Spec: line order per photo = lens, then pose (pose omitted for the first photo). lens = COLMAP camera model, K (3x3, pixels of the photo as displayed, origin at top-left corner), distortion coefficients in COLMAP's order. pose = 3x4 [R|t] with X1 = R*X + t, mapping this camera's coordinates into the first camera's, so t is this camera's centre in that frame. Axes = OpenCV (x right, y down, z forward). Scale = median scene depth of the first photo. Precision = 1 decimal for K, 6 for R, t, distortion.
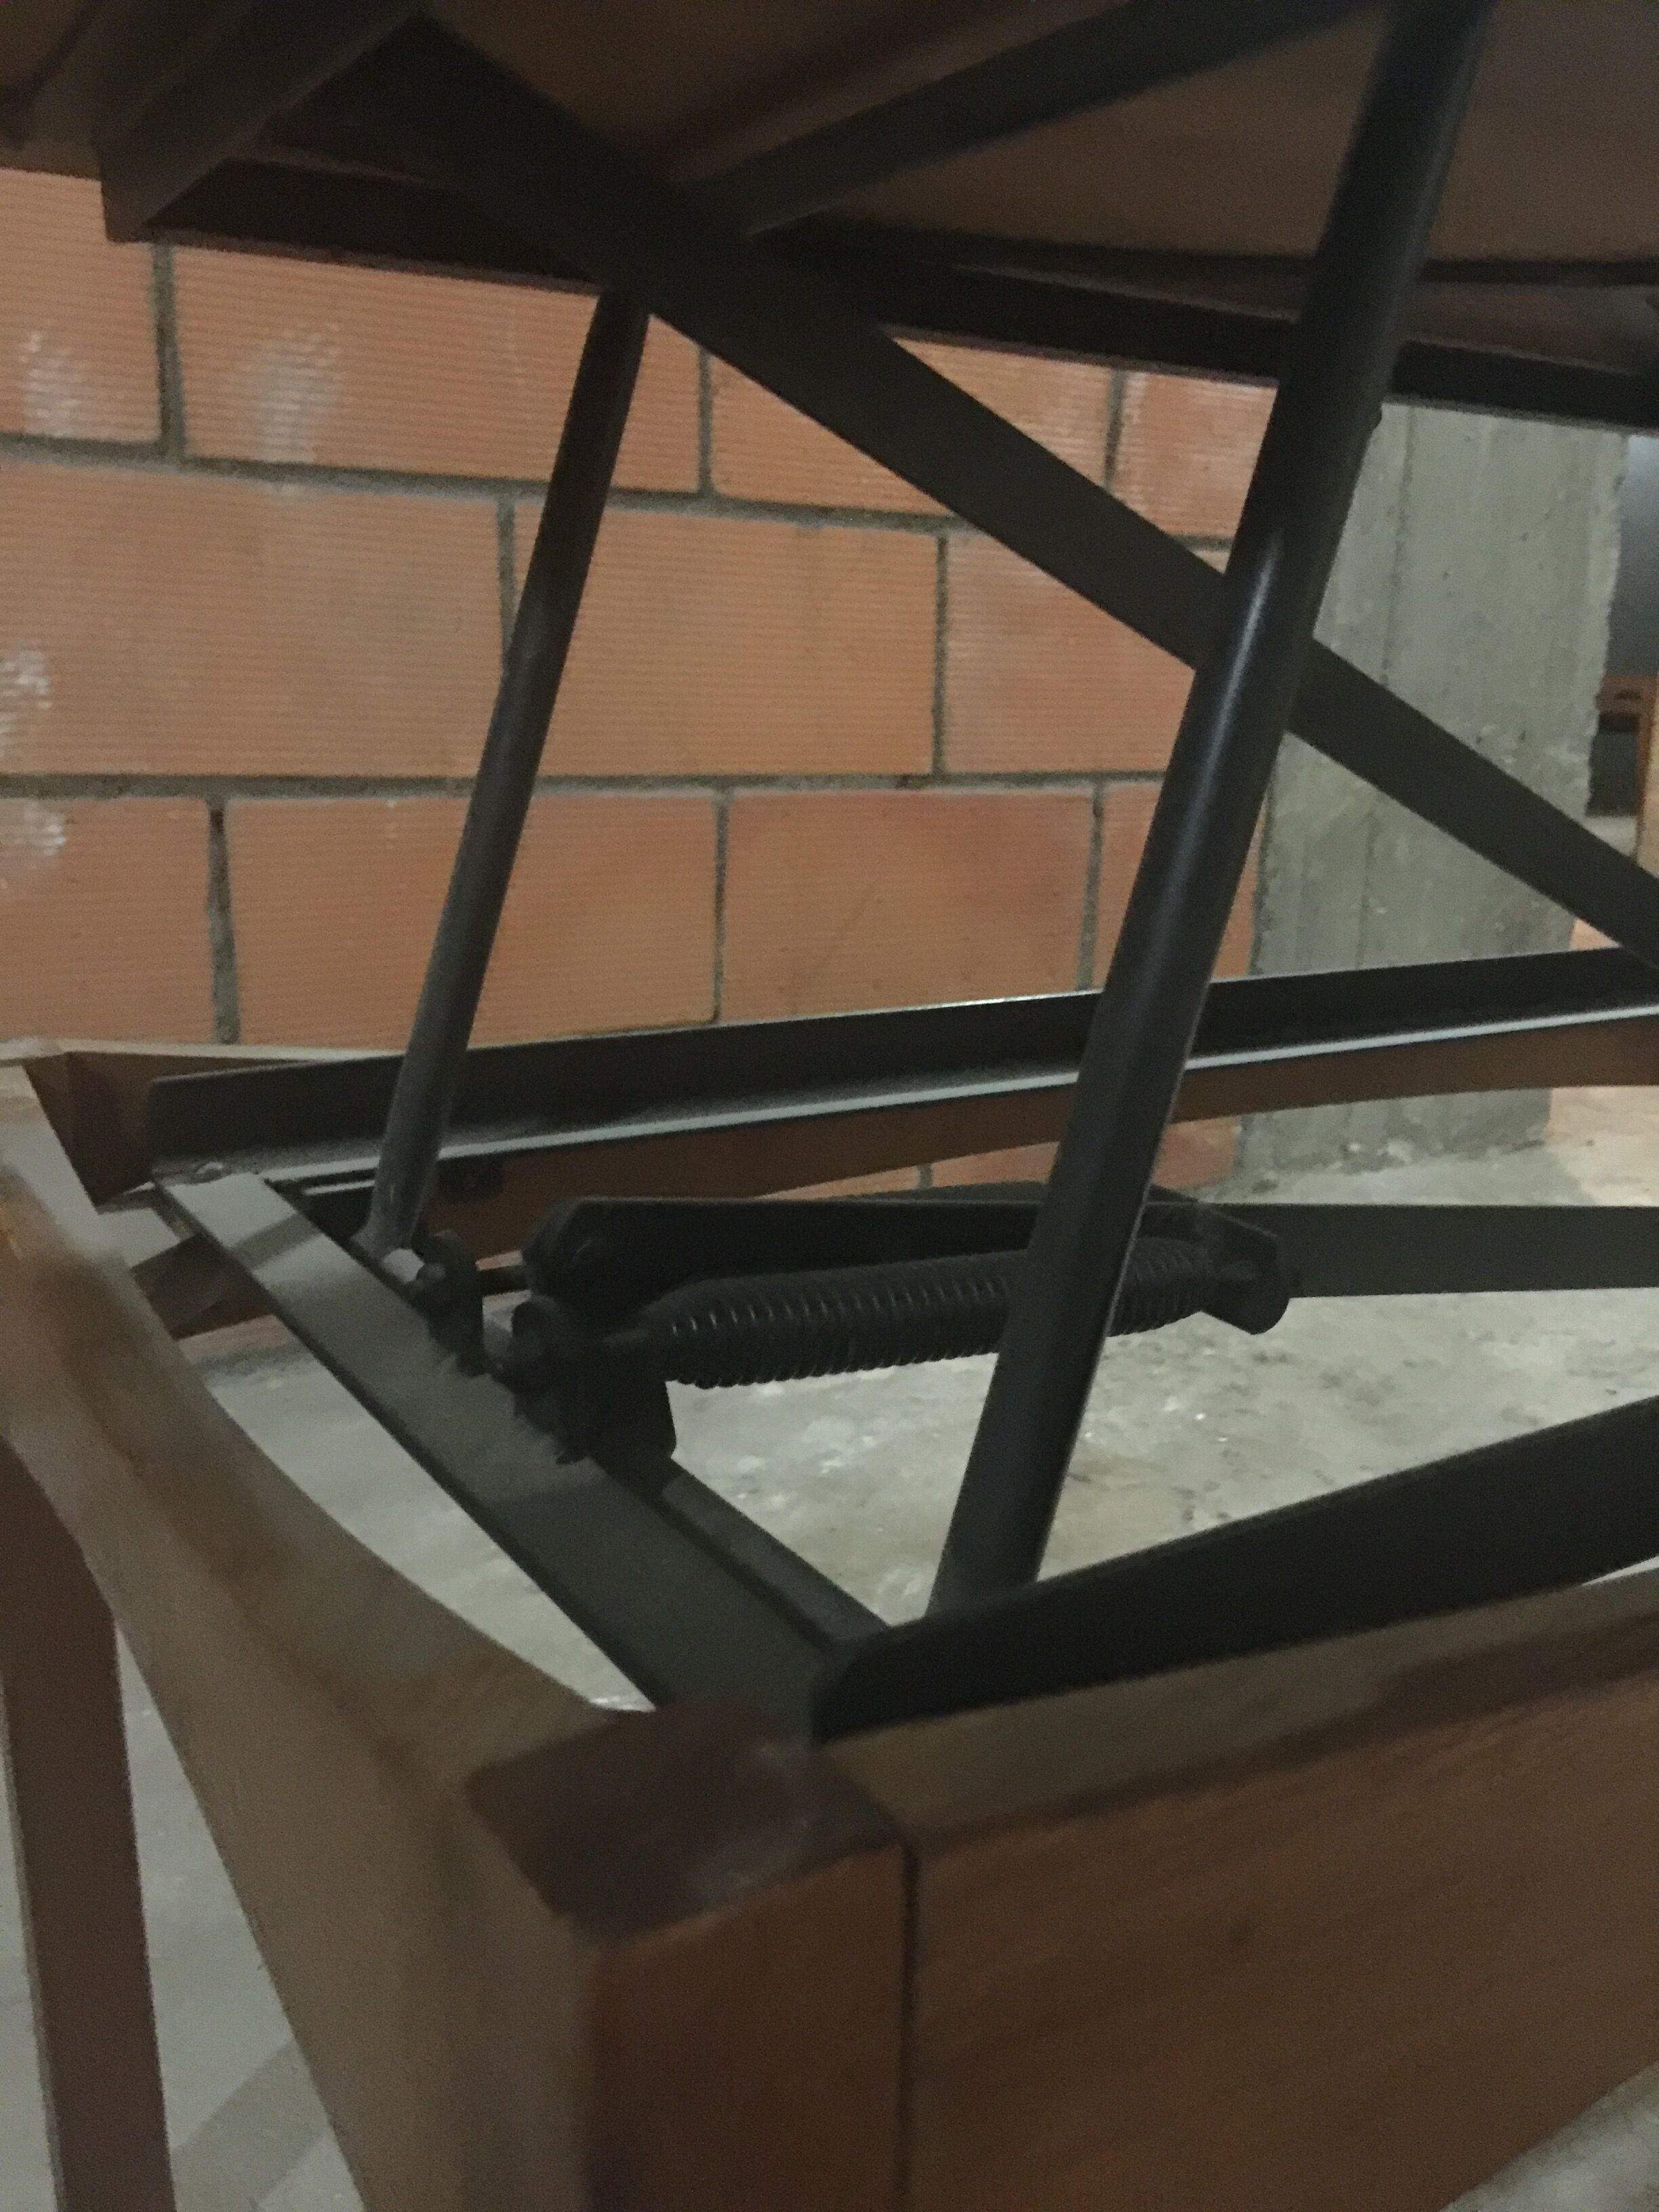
lens RADIAL K [[1881.2, 0, 842.0], [0, 1881.2, 1117.1], [0, 0, 1]] dist [0.081360, -0.143403]
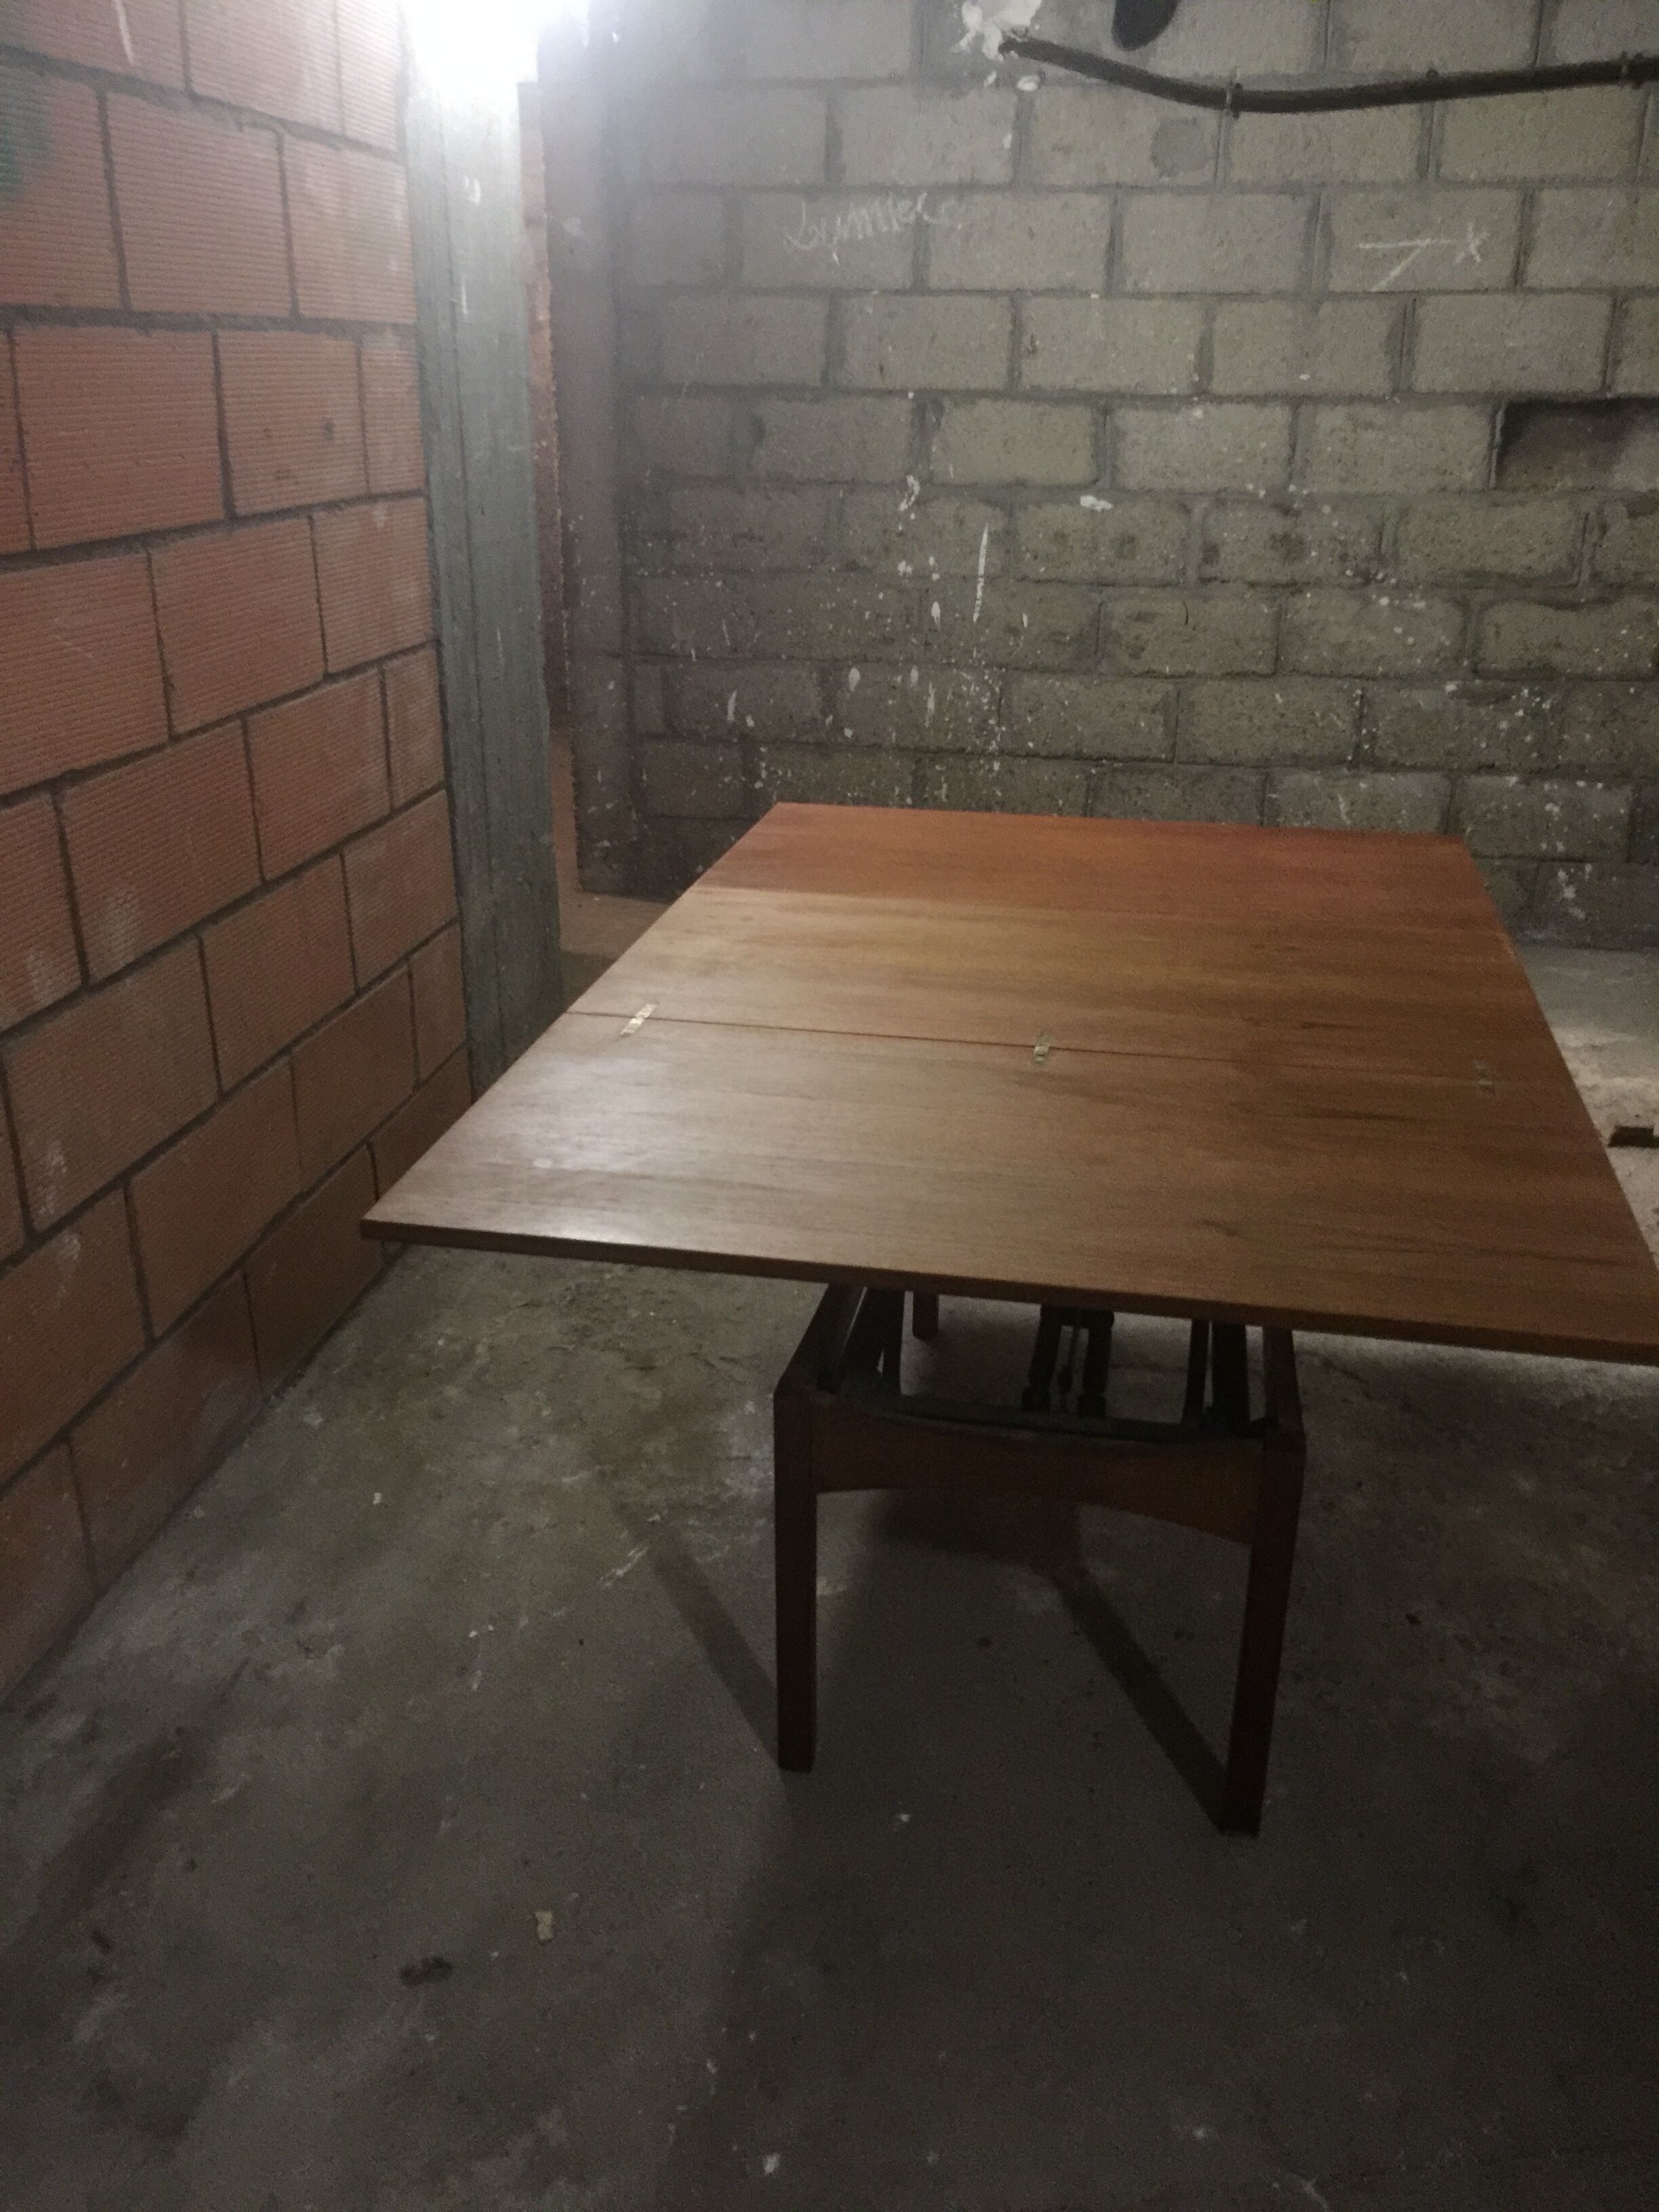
lens RADIAL K [[1870.1, 0, 829.5], [0, 1870.1, 1106.0], [0, 0, 1]] dist [0.078230, -0.130387]
pose [[0.677721, -0.294428, 0.673800, -0.957652], [0.181398, 0.954960, 0.234832, -0.483904], [-0.712593, -0.036924, 0.700605, -0.483228]]
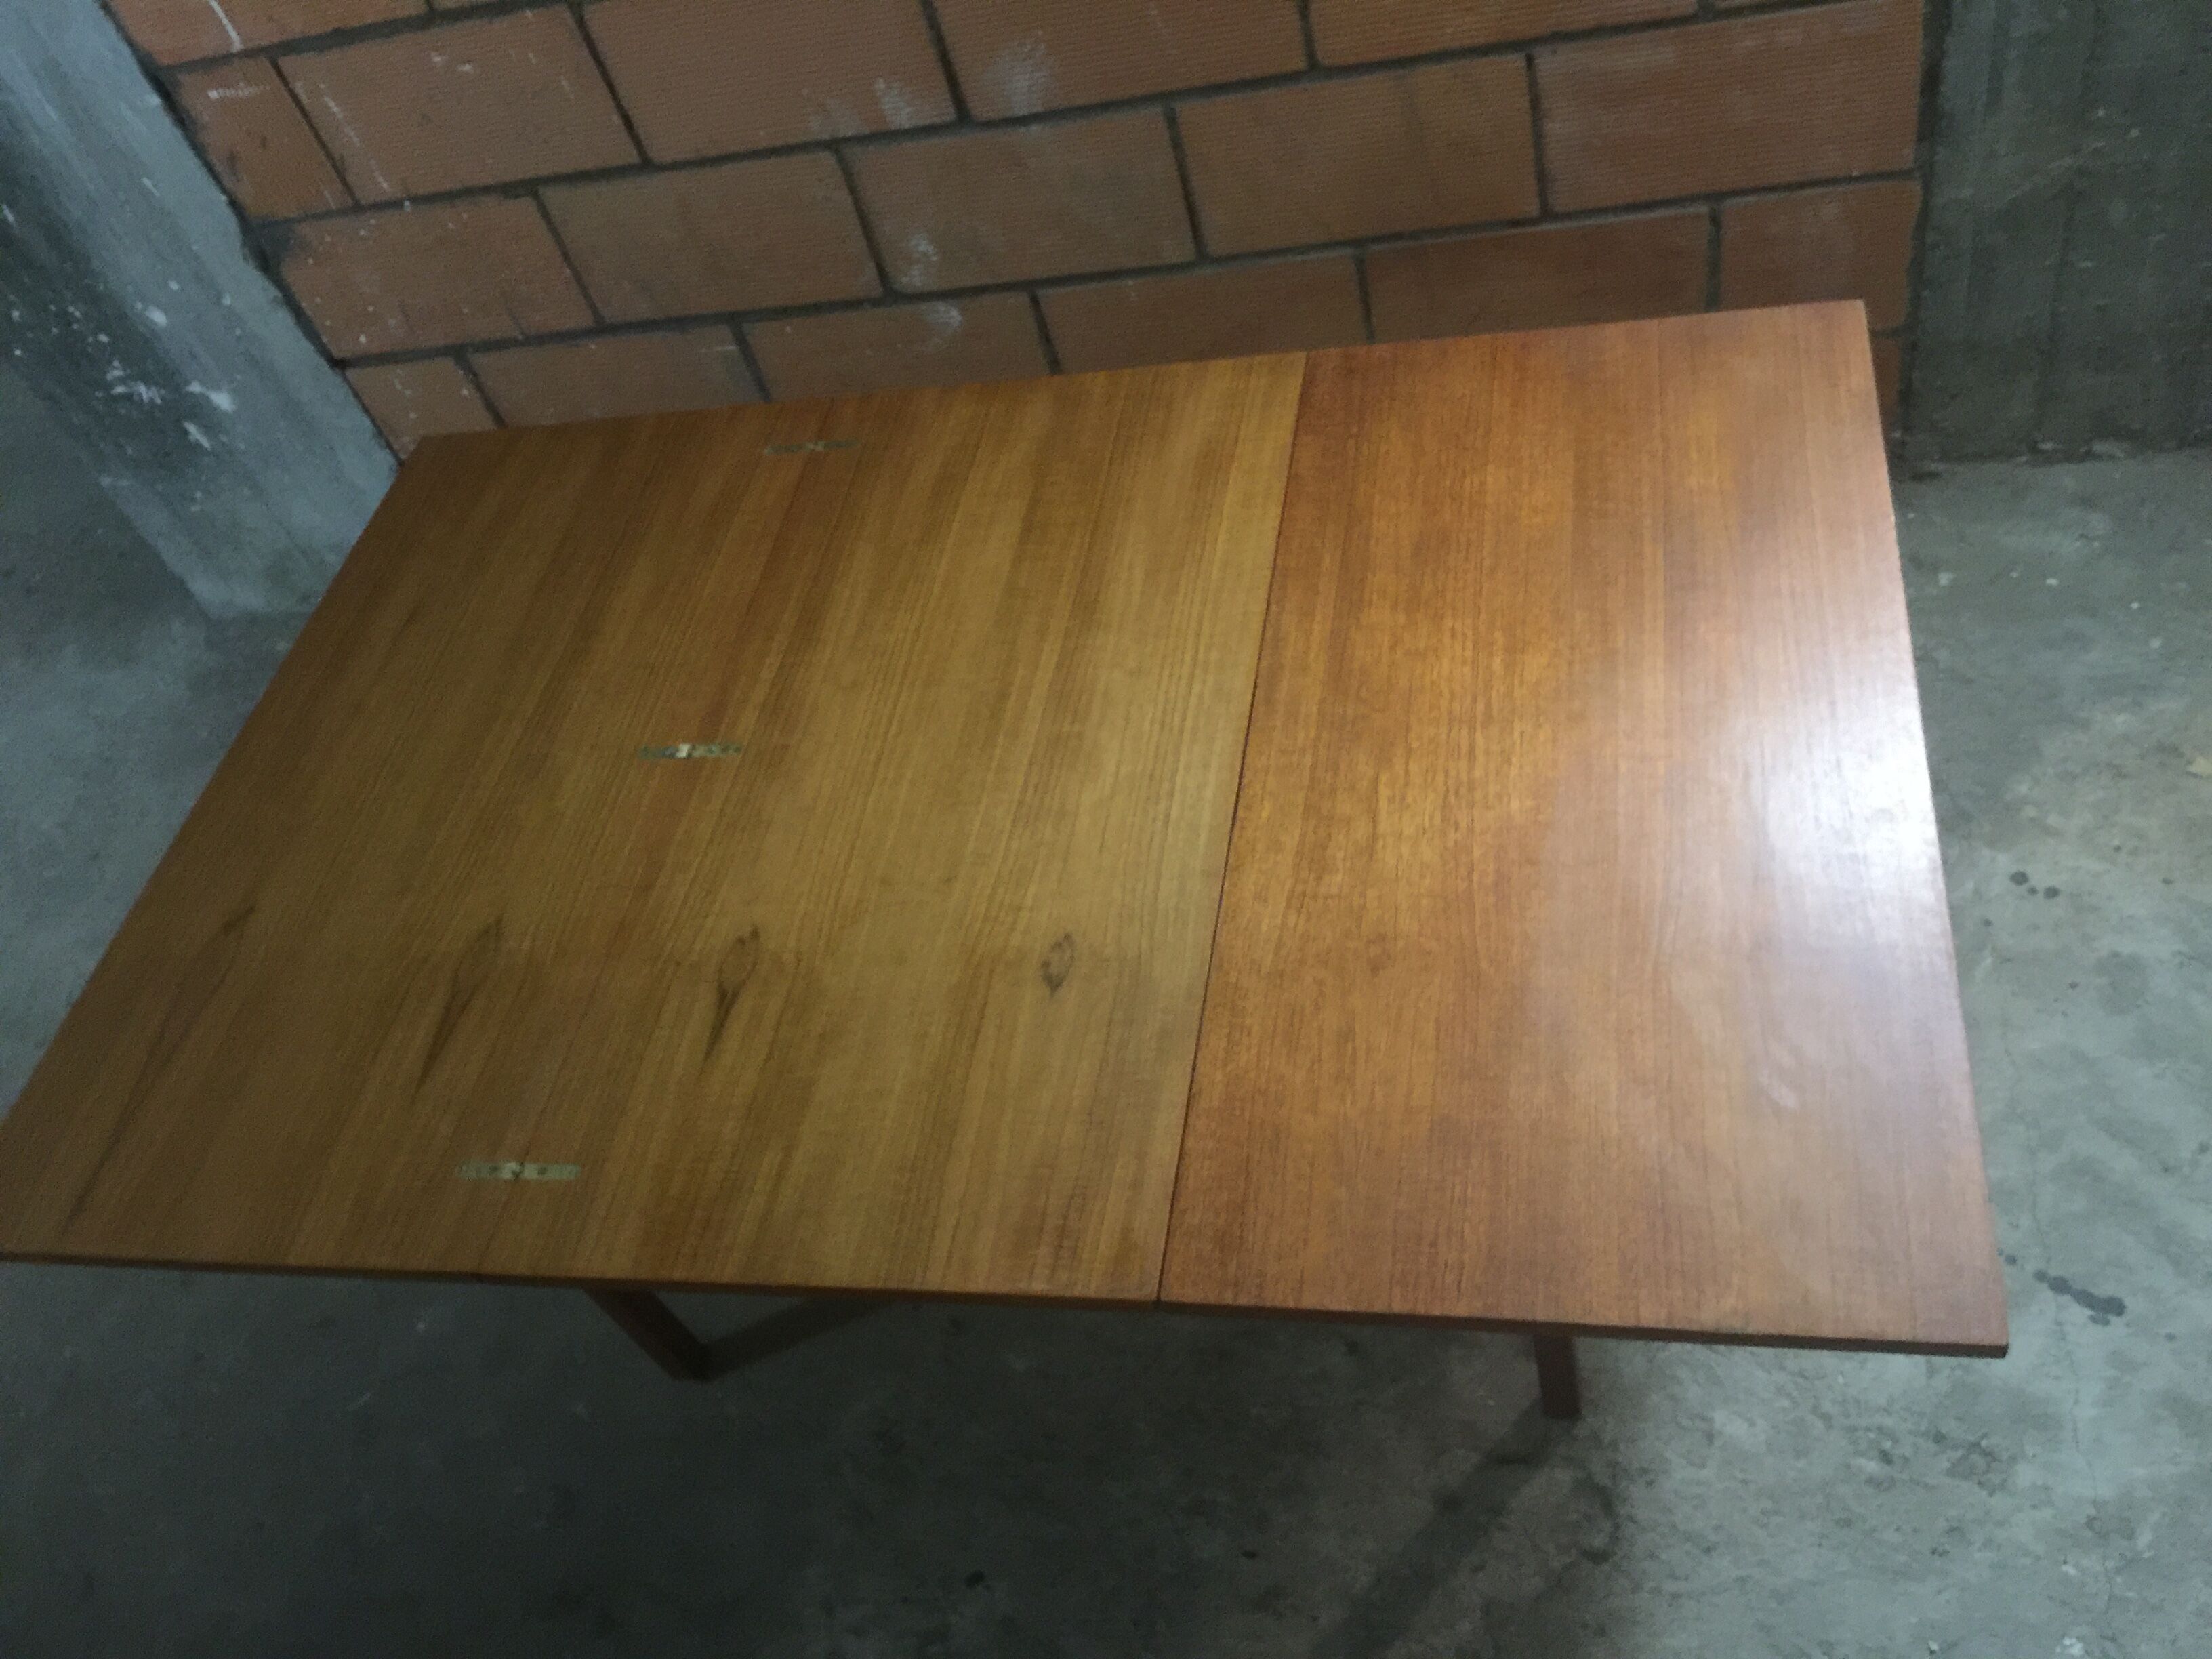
lens RADIAL K [[1881.2, 0, 1139.9], [0, 1881.2, 809.0], [0, 0, 1]] dist [0.081360, -0.143403]
pose [[0.736145, 0.358640, -0.573993, 0.924386], [0.089719, 0.788876, 0.607968, -0.845898], [0.670851, -0.499051, 0.548550, -0.137800]]
